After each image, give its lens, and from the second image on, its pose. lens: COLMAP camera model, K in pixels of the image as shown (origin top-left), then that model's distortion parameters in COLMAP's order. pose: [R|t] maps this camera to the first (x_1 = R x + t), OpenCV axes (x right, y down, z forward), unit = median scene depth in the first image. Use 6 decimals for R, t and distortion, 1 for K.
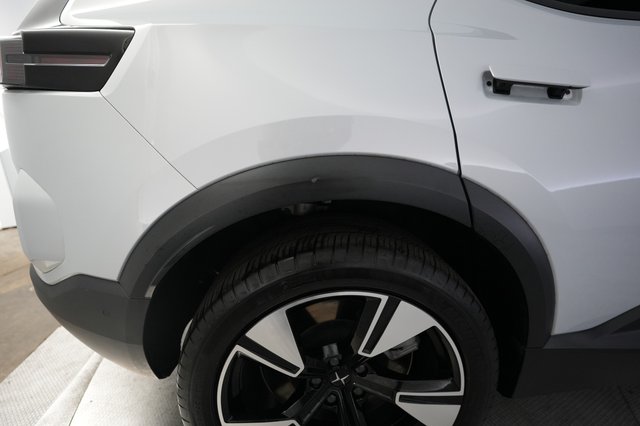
lens RADIAL K [[311.8, 0, 321.2], [0, 311.8, 212.1], [0, 0, 1]] dist [0.000565, 0.000925]
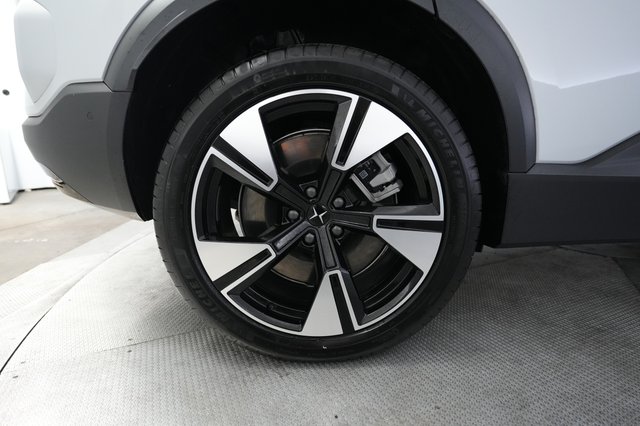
lens RADIAL K [[362.2, 0, 319.3], [0, 362.2, 211.0], [0, 0, 1]] dist [-0.002574, 0.002216]
pose [[0.998665, 0.002509, -0.051585, 0.141116], [-0.006798, 0.996515, -0.083133, 0.704418], [0.051196, 0.083373, 0.995202, -0.144085]]
